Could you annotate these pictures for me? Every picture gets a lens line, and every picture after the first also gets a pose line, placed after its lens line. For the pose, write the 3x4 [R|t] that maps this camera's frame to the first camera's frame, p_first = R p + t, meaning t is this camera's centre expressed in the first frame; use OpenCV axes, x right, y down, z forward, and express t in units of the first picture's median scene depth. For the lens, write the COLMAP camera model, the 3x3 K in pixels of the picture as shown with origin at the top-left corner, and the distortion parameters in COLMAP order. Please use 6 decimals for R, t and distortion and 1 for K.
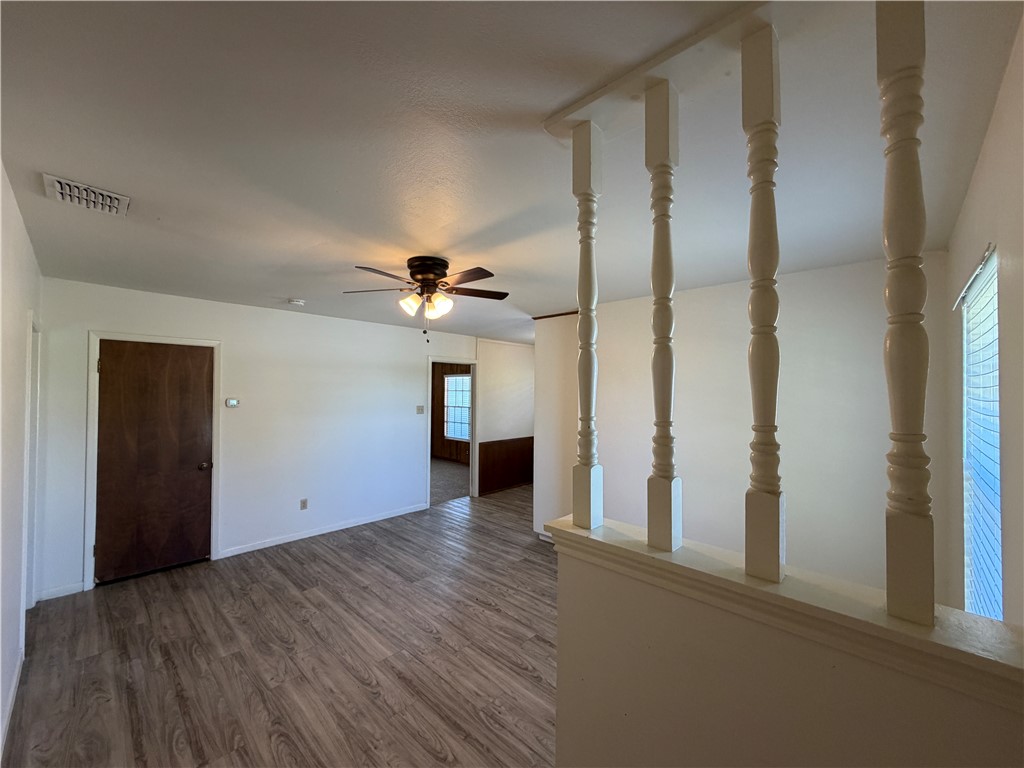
lens RADIAL K [[411.3, 0, 511.1], [0, 411.3, 385.1], [0, 0, 1]] dist [-0.000632, 0.000004]
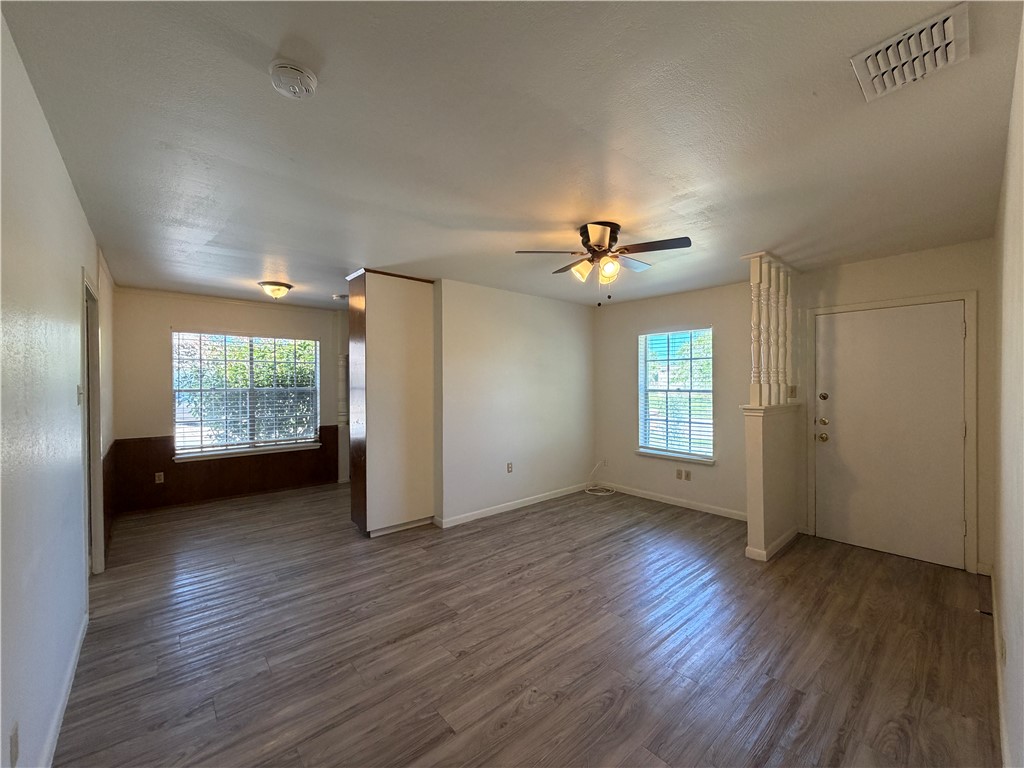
lens RADIAL K [[411.3, 0, 511.1], [0, 411.3, 381.7], [0, 0, 1]] dist [-0.000632, 0.000004]
pose [[0.086196, -0.010283, 0.996225, -0.936504], [-0.011812, 0.999866, 0.011342, 0.058735], [-0.996208, -0.012745, 0.086063, 0.835316]]
